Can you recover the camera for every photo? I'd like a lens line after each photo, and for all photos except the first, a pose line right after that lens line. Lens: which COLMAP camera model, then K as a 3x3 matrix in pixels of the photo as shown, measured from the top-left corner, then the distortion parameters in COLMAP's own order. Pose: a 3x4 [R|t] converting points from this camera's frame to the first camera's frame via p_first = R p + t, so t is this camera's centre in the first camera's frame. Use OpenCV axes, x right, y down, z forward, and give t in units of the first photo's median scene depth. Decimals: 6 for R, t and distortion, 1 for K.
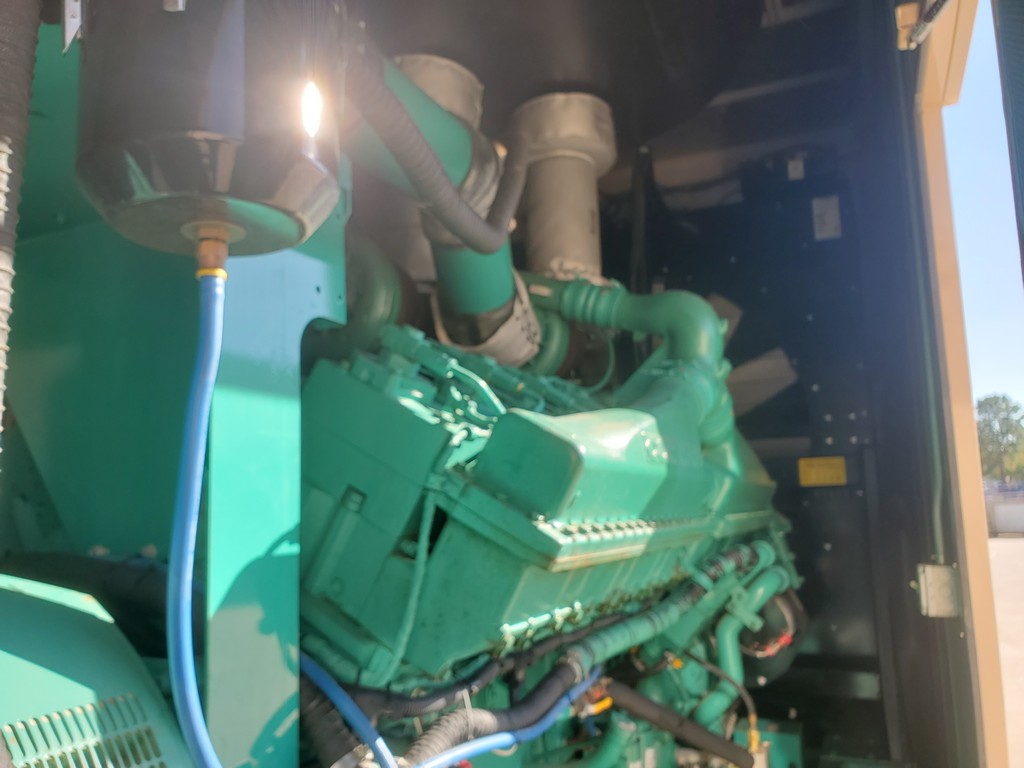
lens RADIAL K [[796.7, 0, 505.0], [0, 796.7, 407.3], [0, 0, 1]] dist [0.005926, 0.030266]
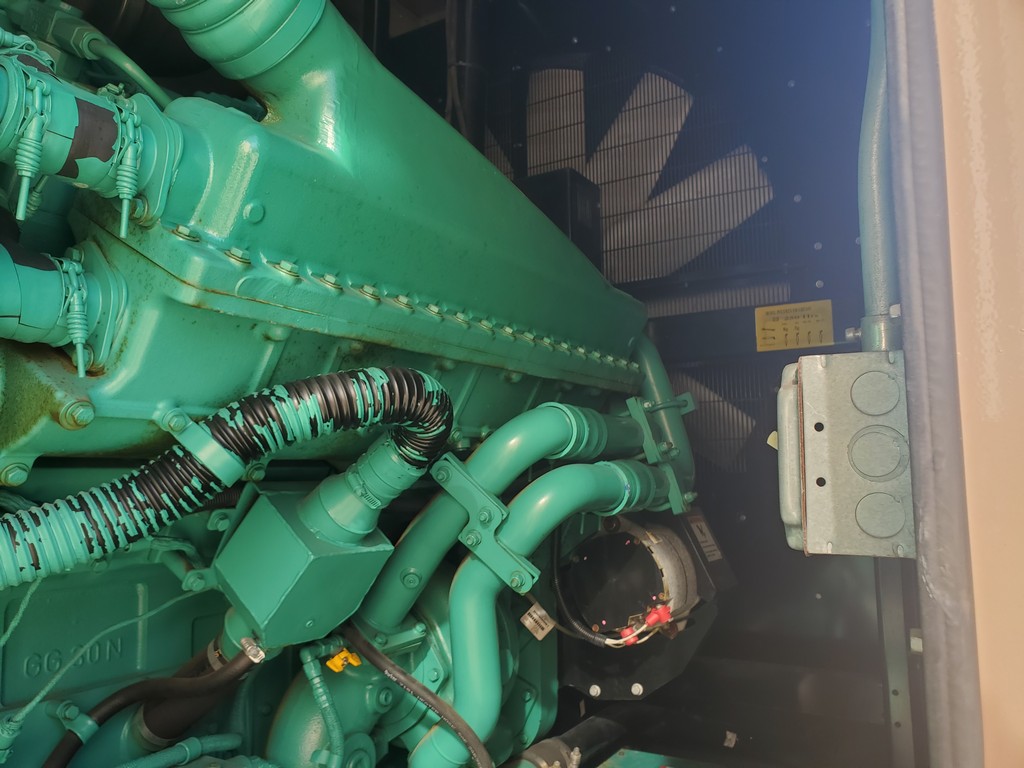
lens RADIAL K [[796.7, 0, 468.4], [0, 796.7, 385.5], [0, 0, 1]] dist [0.005926, 0.030266]
pose [[0.990732, -0.011381, -0.135351, 0.453071], [0.013792, 0.999762, 0.016885, 0.202601], [0.135126, -0.018596, 0.990654, 0.735121]]
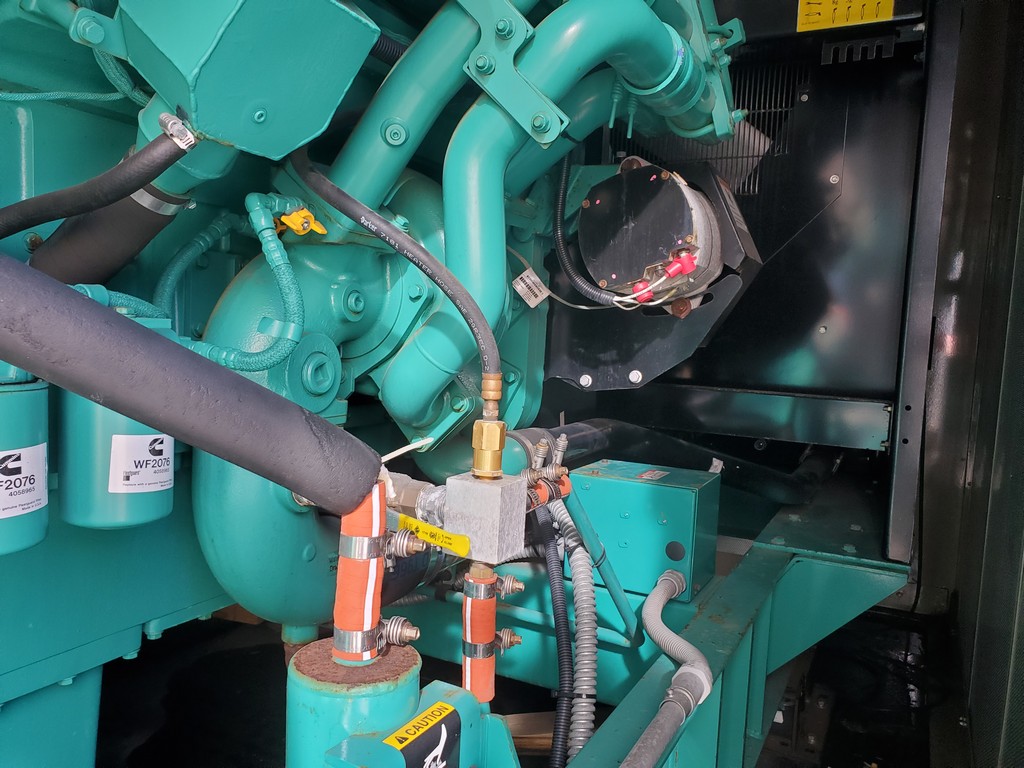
lens RADIAL K [[796.7, 0, 470.0], [0, 796.7, 396.9], [0, 0, 1]] dist [0.005926, 0.030266]
pose [[0.996127, 0.061341, -0.062994, 0.406735], [-0.046262, 0.974901, 0.217779, 0.404311], [0.074772, -0.214021, 0.973963, 0.852725]]
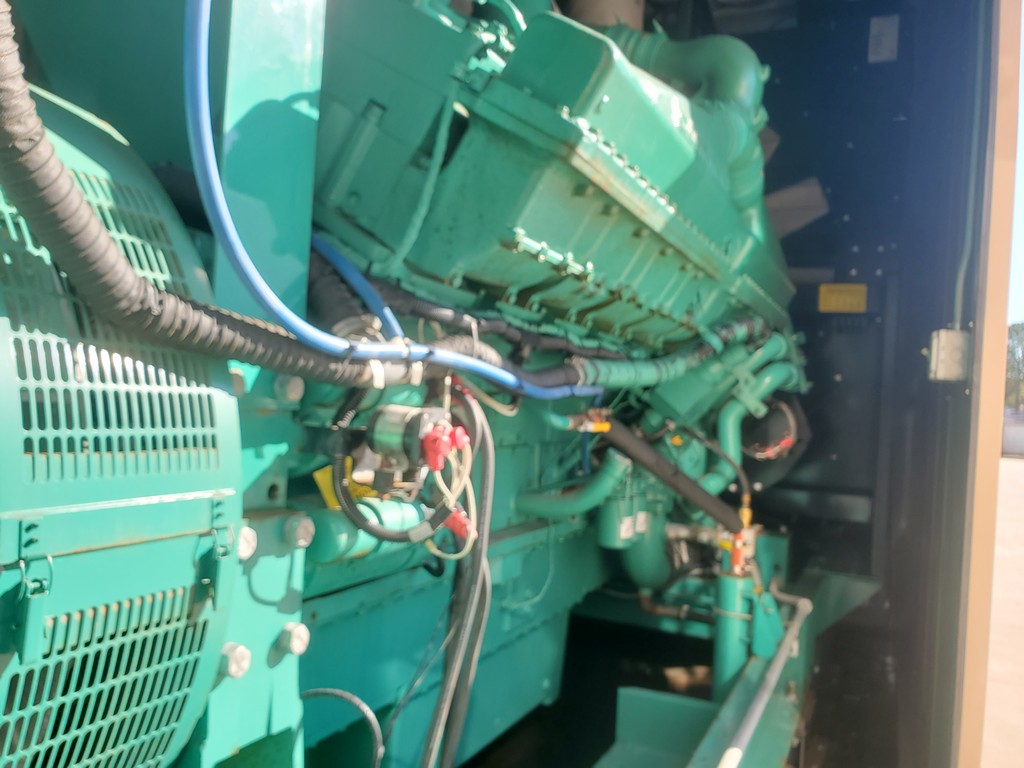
lens RADIAL K [[796.7, 0, 505.7], [0, 796.7, 382.0], [0, 0, 1]] dist [0.005926, 0.030266]
pose [[0.996151, 0.086587, -0.013621, 0.007935], [-0.084678, 0.990799, 0.105580, 0.204019], [0.022638, -0.104021, 0.994317, -0.004607]]
